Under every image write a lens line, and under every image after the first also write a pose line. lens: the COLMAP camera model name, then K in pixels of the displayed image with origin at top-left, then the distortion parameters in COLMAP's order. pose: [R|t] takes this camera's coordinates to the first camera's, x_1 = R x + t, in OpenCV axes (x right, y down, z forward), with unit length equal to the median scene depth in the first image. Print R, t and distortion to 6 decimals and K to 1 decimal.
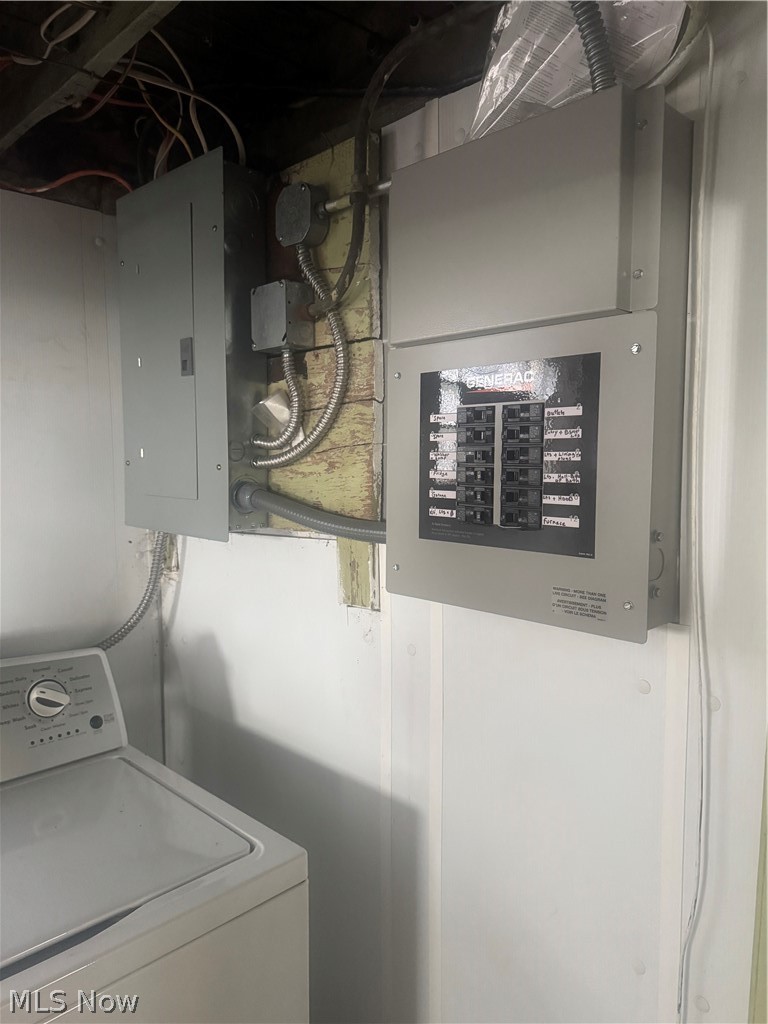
lens RADIAL K [[718.2, 0, 377.7], [0, 718.2, 502.5], [0, 0, 1]] dist [0.097470, -0.111291]
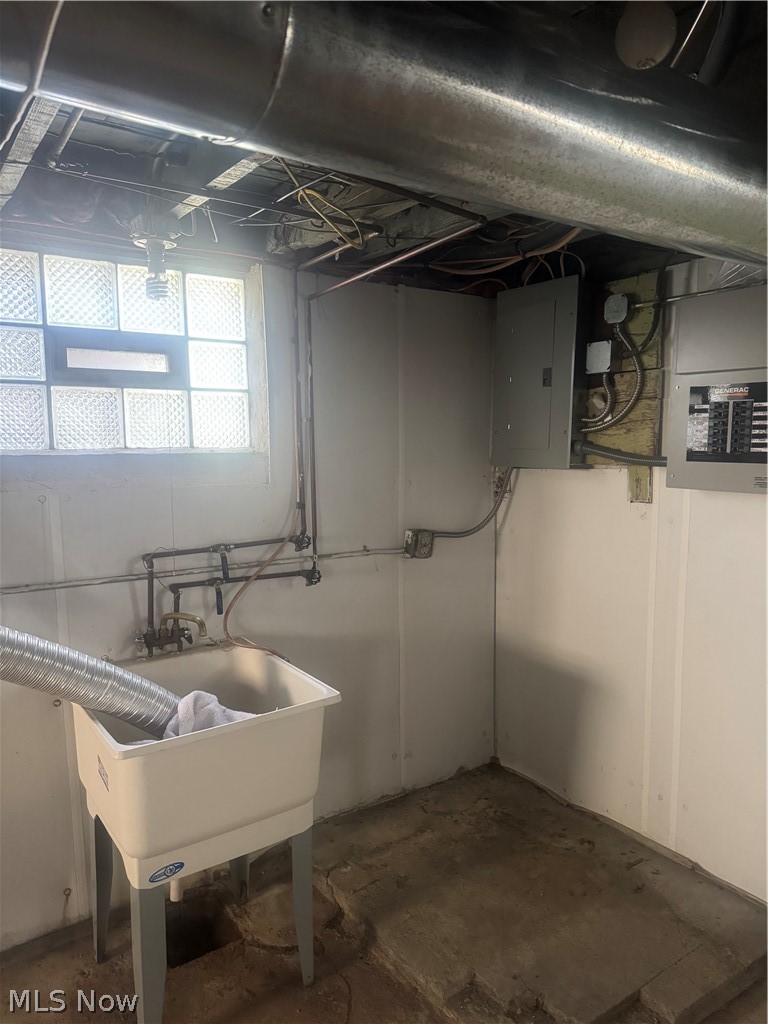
lens RADIAL K [[720.6, 0, 381.9], [0, 720.6, 518.3], [0, 0, 1]] dist [0.074220, -0.086863]
pose [[0.986604, 0.010026, -0.162823, -0.432562], [-0.001839, 0.998730, 0.050356, 0.098245], [0.163121, -0.049382, 0.985369, -1.188664]]
